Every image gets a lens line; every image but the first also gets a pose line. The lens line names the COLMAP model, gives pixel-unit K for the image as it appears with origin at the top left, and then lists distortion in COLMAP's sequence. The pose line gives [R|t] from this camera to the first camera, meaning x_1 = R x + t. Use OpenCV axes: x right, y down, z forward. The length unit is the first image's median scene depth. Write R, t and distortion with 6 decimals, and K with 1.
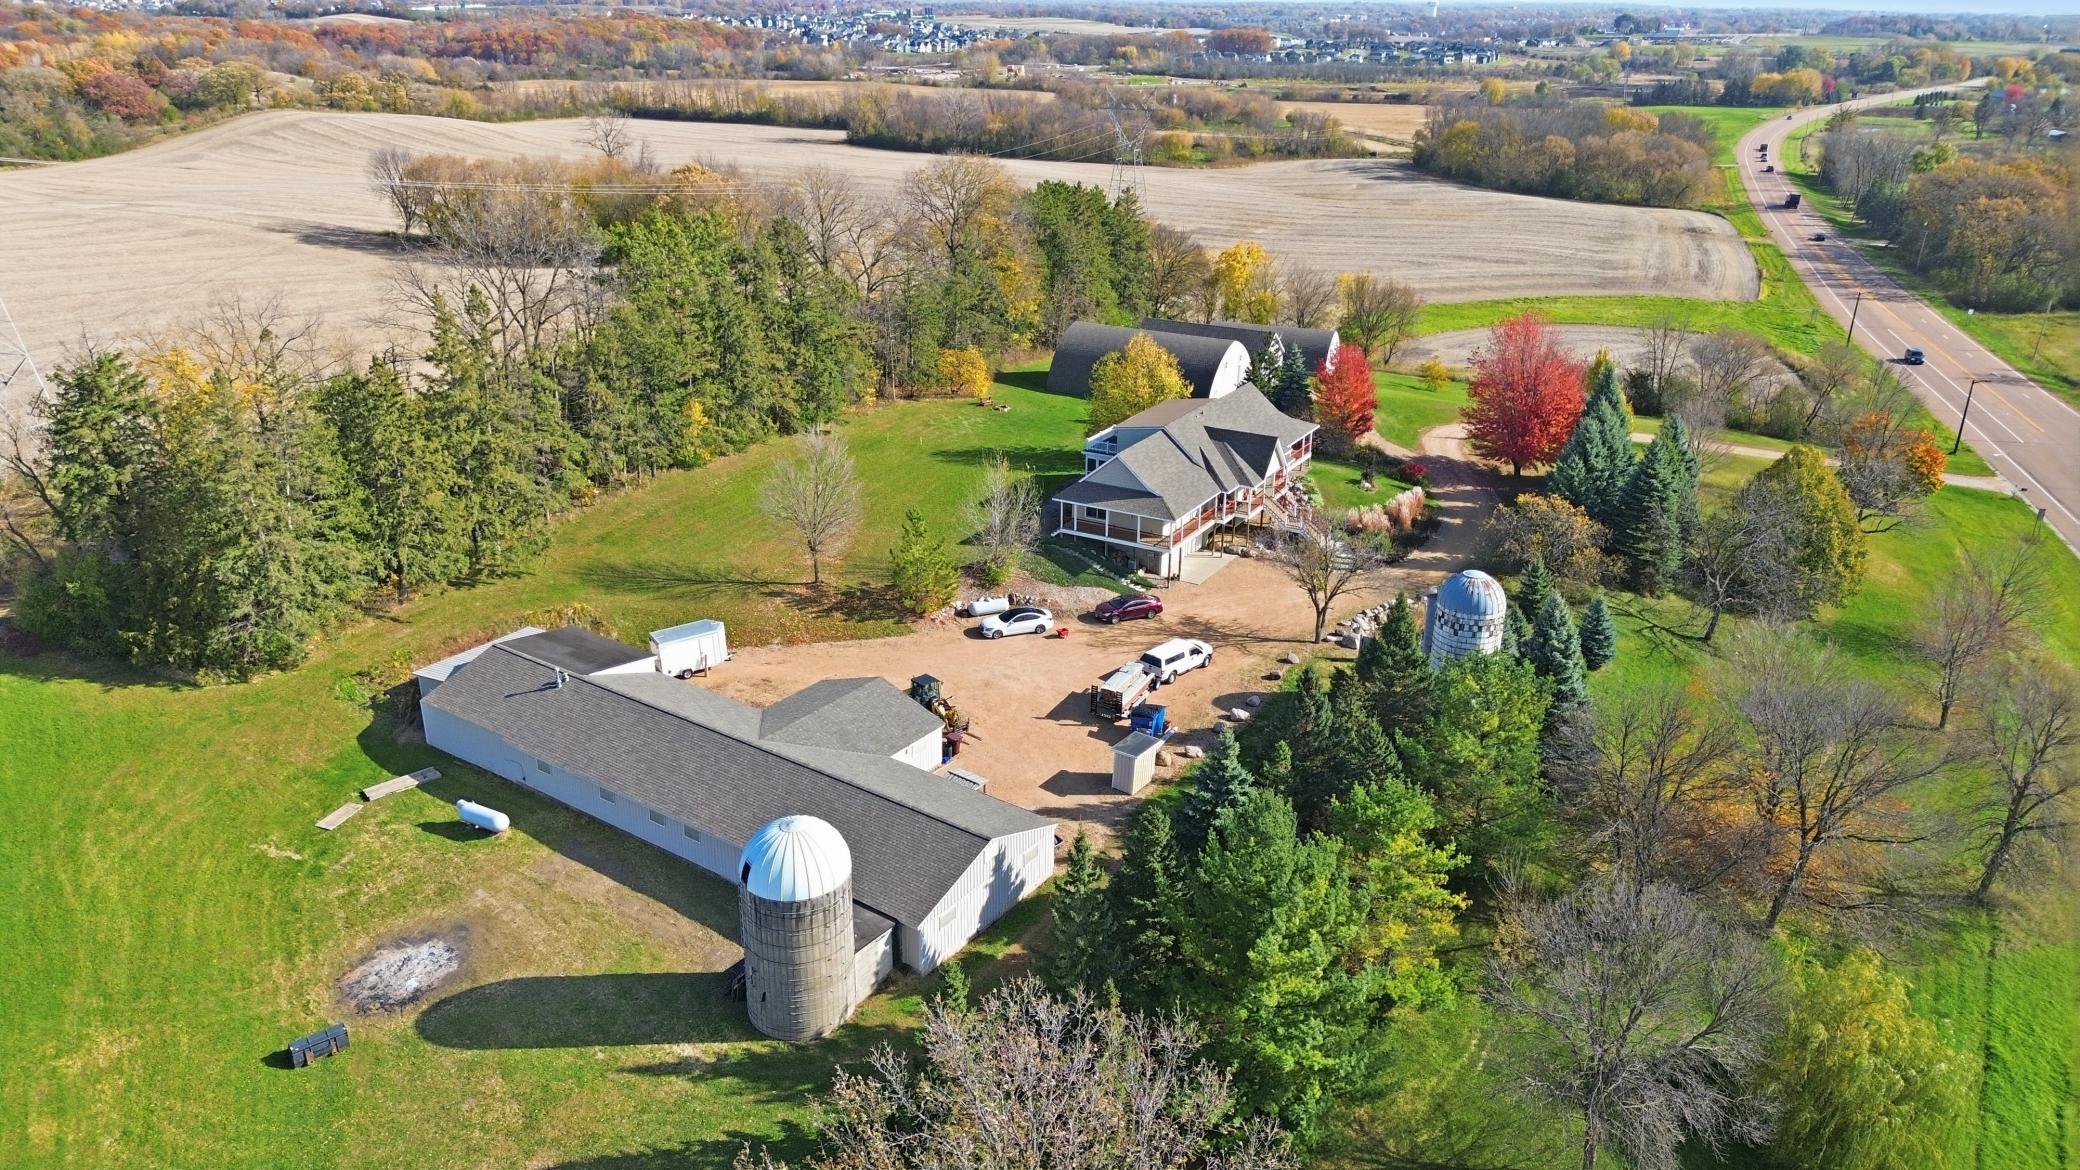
lens RADIAL K [[1464.3, 0, 1040.0], [0, 1464.3, 585.0], [0, 0, 1]] dist [0.074848, -0.066448]
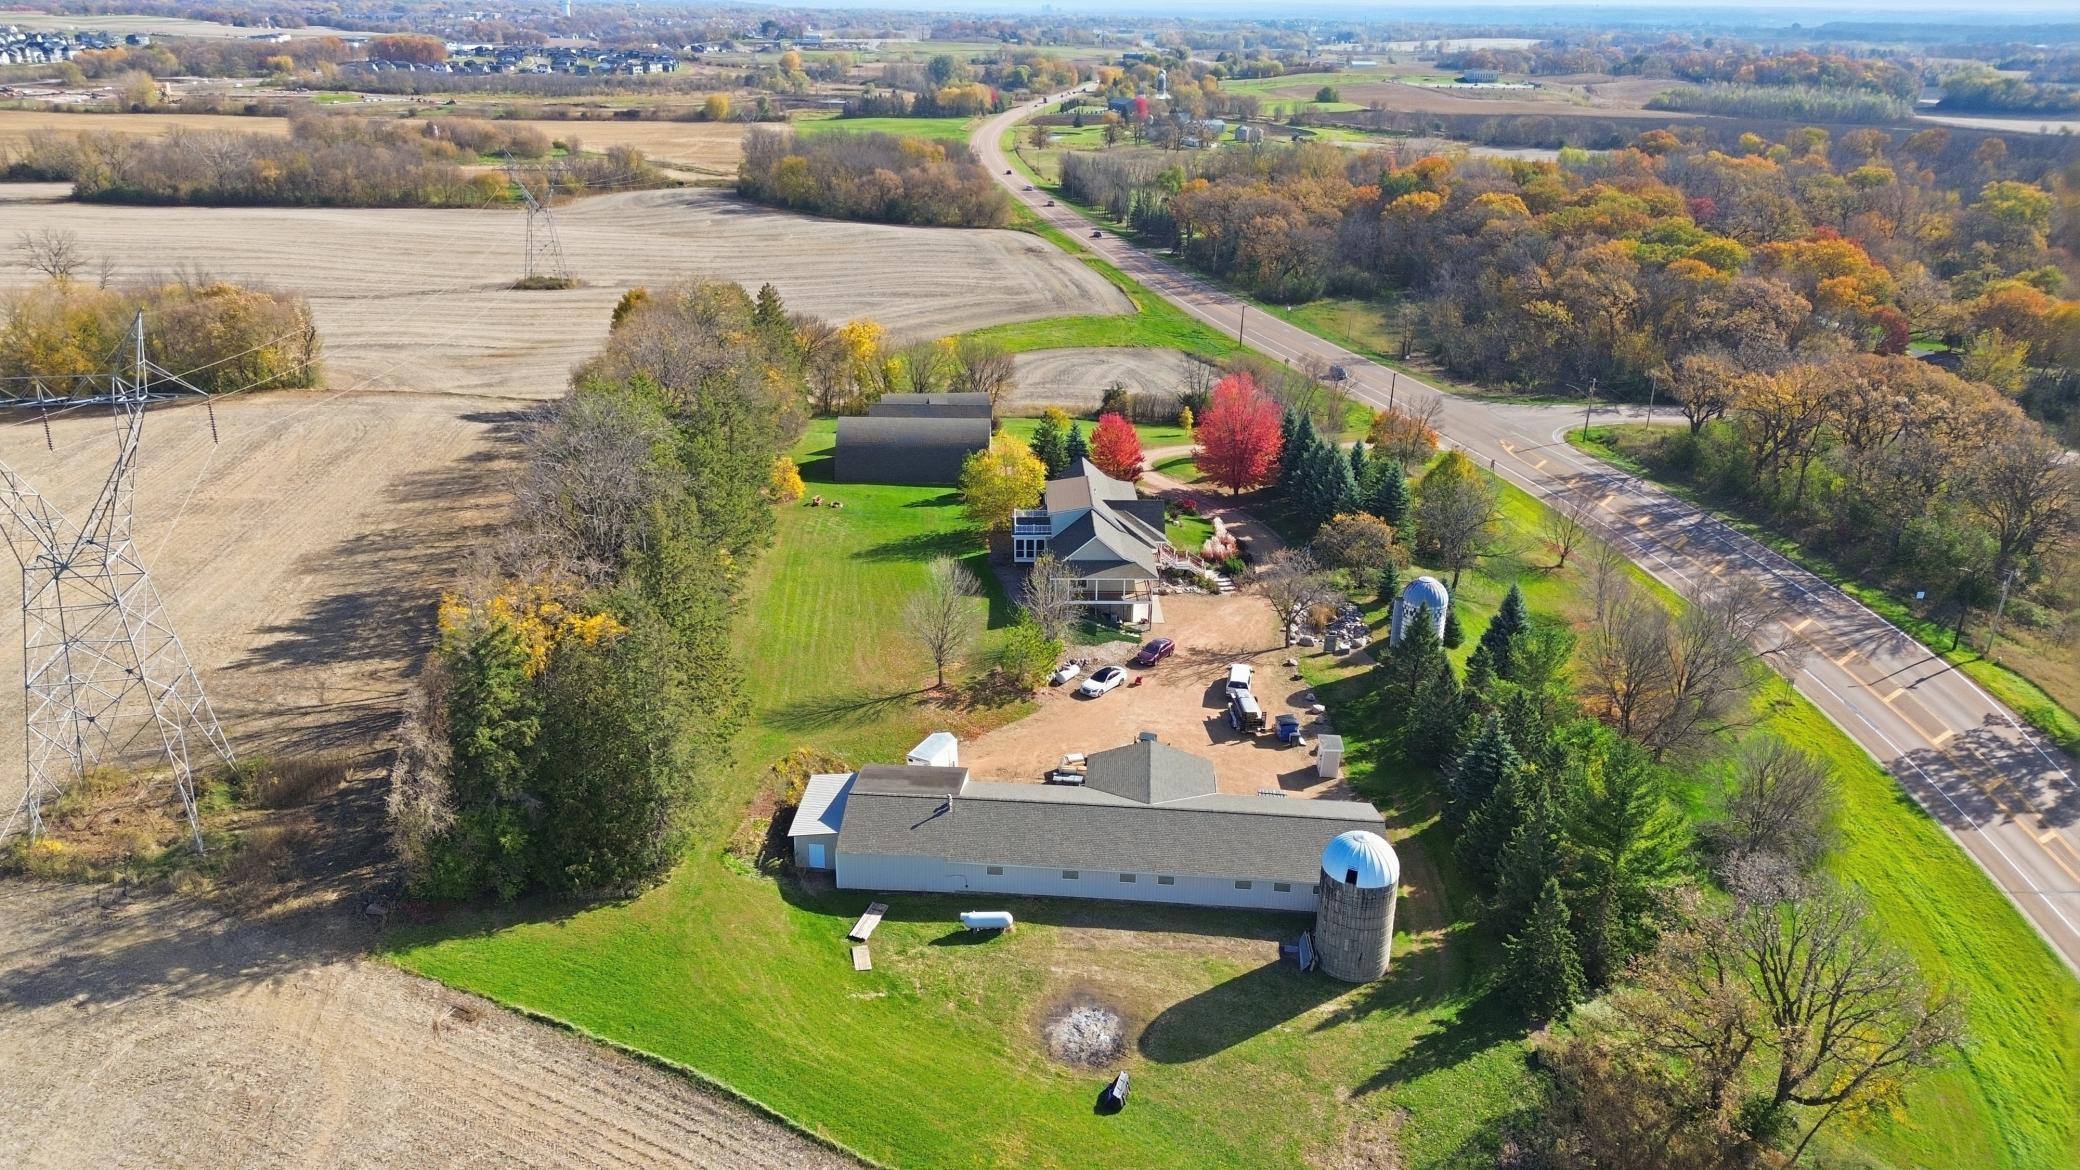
lens RADIAL K [[1464.3, 0, 1040.0], [0, 1464.3, 585.0], [0, 0, 1]] dist [0.074848, -0.066448]
pose [[0.855307, -0.188900, 0.482459, -0.609219], [0.187003, 0.980952, 0.052557, -0.122718], [-0.483197, 0.045269, 0.874340, -0.083235]]
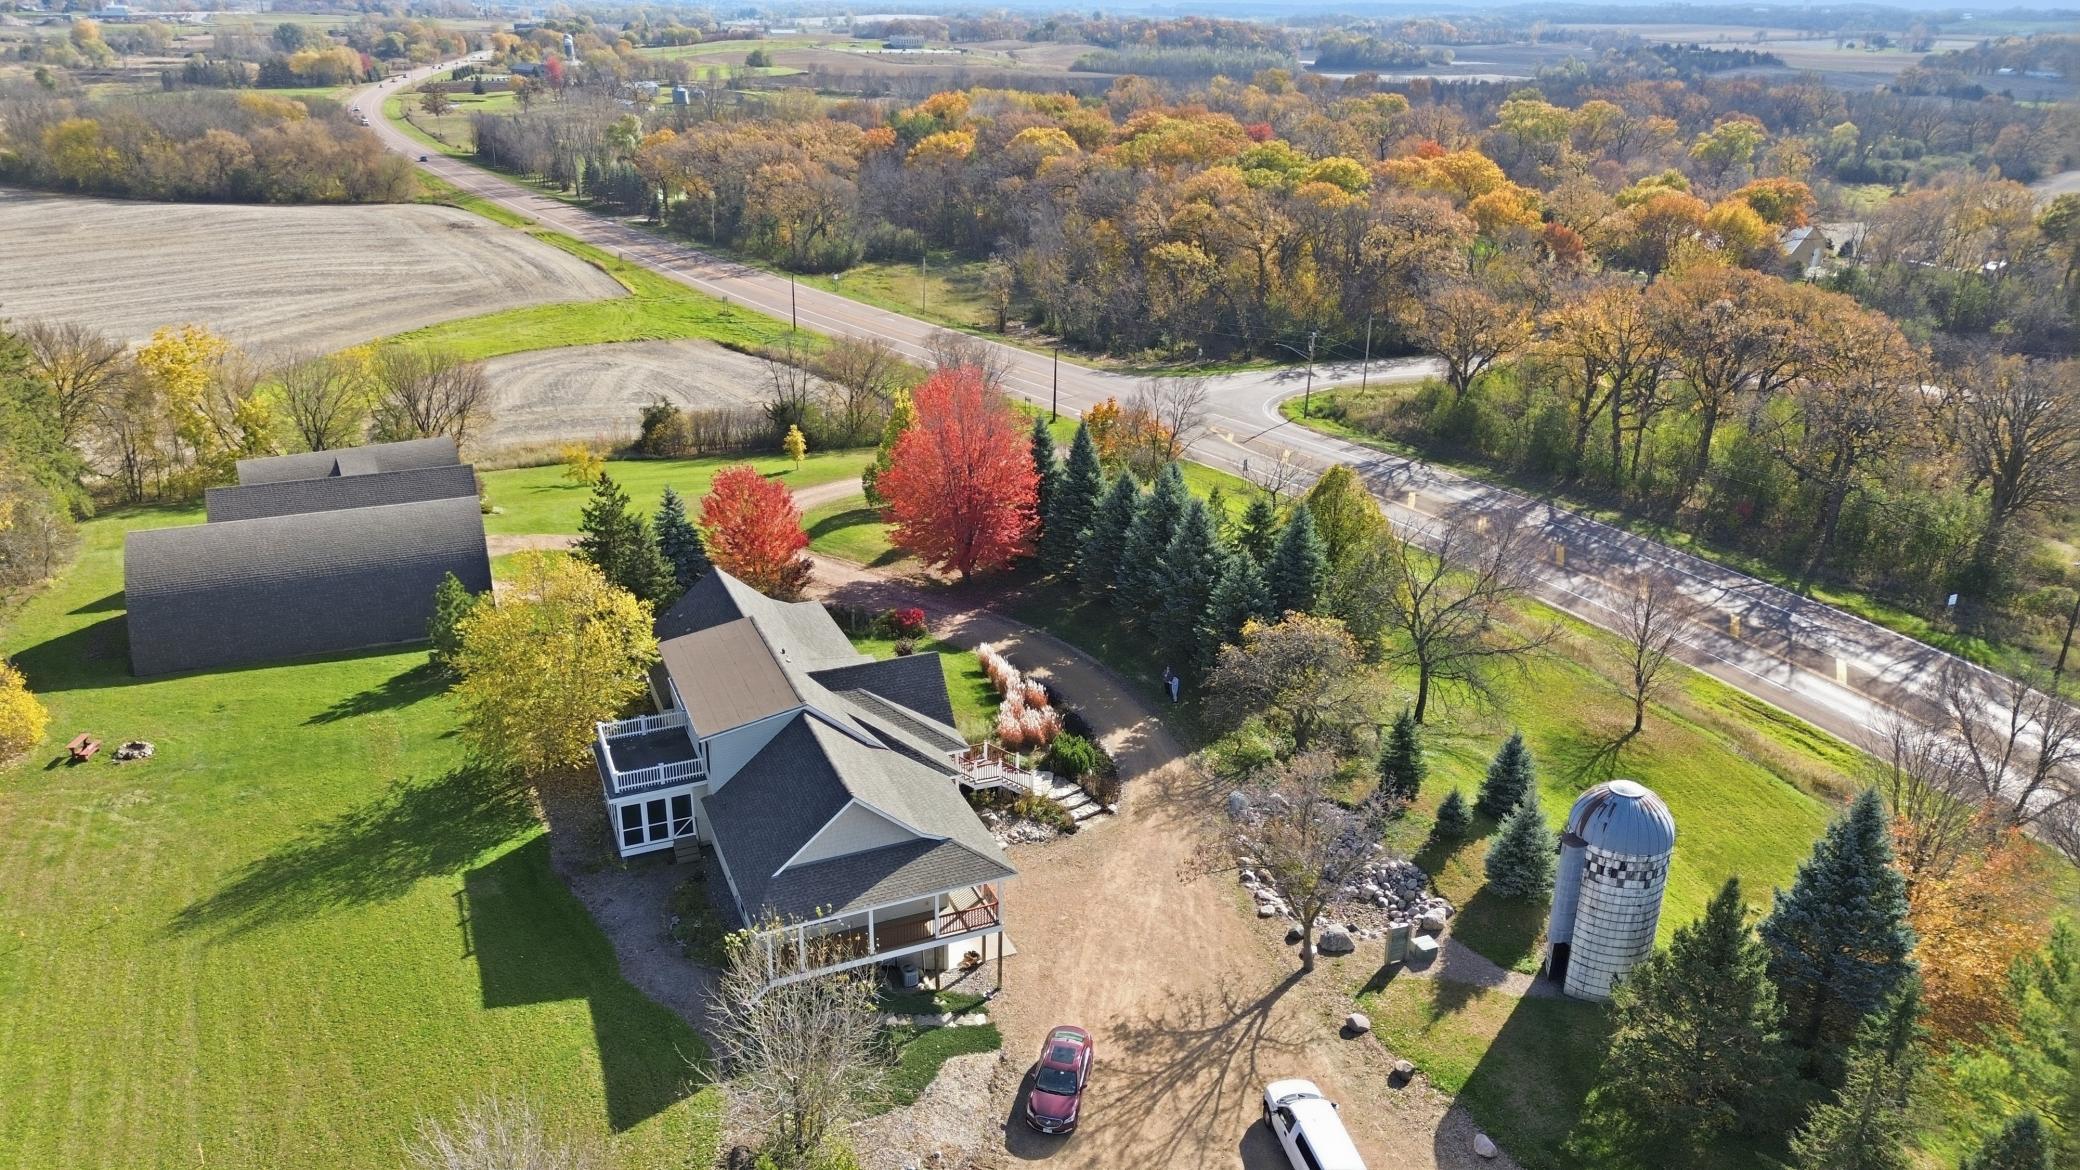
lens RADIAL K [[1464.3, 0, 1040.0], [0, 1464.3, 585.0], [0, 0, 1]] dist [0.074848, -0.066448]
pose [[0.603606, -0.299921, 0.738720, -0.261214], [0.290810, 0.945534, 0.146268, -0.214399], [-0.742354, 0.126539, 0.657950, 0.609152]]
